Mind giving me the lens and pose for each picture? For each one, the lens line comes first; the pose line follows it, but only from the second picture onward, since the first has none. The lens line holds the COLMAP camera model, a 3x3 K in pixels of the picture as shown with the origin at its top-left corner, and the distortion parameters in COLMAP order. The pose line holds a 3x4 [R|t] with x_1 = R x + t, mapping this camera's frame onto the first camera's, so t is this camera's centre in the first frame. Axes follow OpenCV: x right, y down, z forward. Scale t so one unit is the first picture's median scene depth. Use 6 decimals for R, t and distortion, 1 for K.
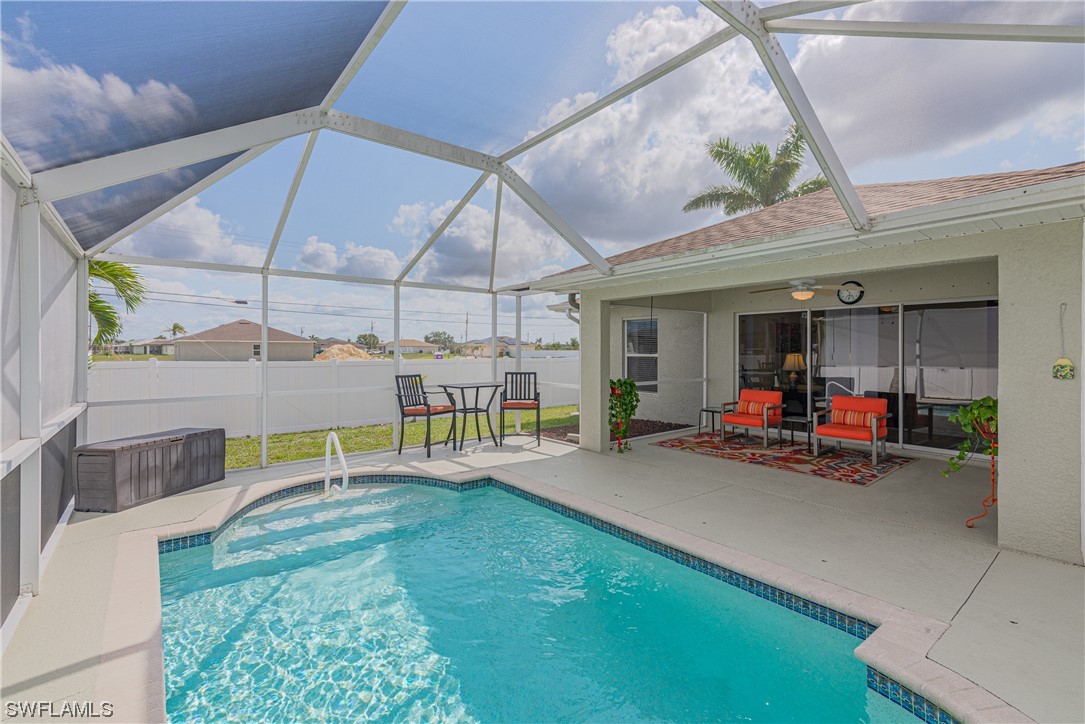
lens RADIAL K [[487.2, 0, 545.9], [0, 487.2, 350.5], [0, 0, 1]] dist [0.002800, 0.000390]
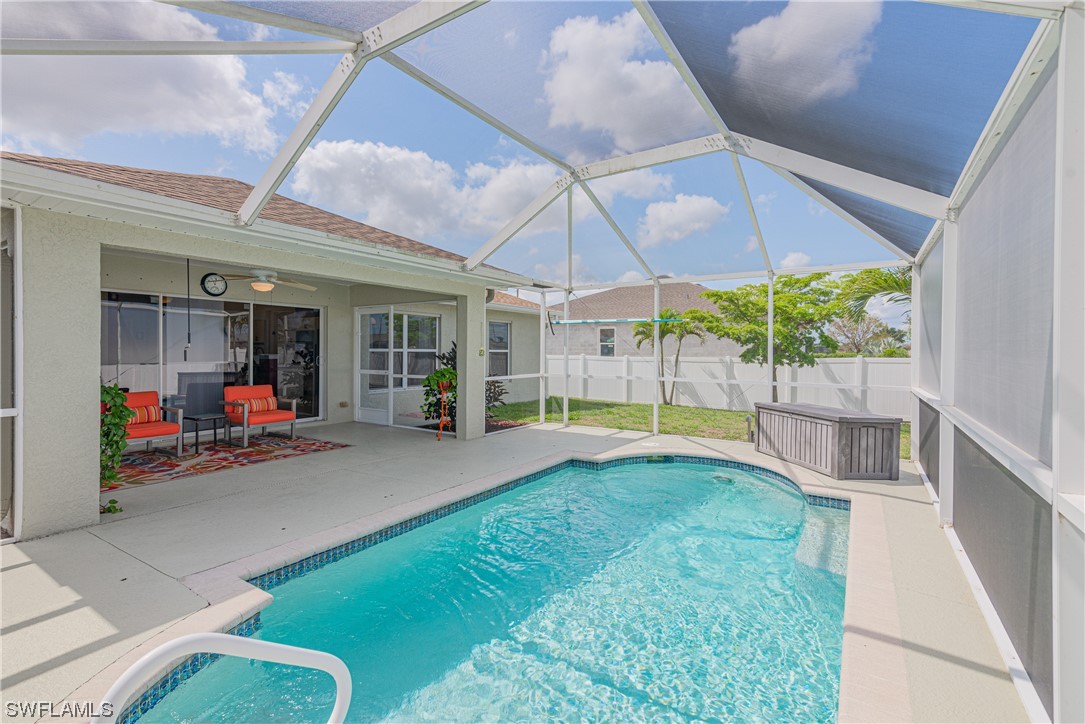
lens RADIAL K [[487.2, 0, 545.9], [0, 487.2, 350.5], [0, 0, 1]] dist [0.002800, 0.000390]
pose [[-0.306279, 0.004413, 0.951932, -0.603173], [-0.006146, 0.999959, -0.006613, 0.022254], [-0.951922, -0.007876, -0.306239, 0.728209]]
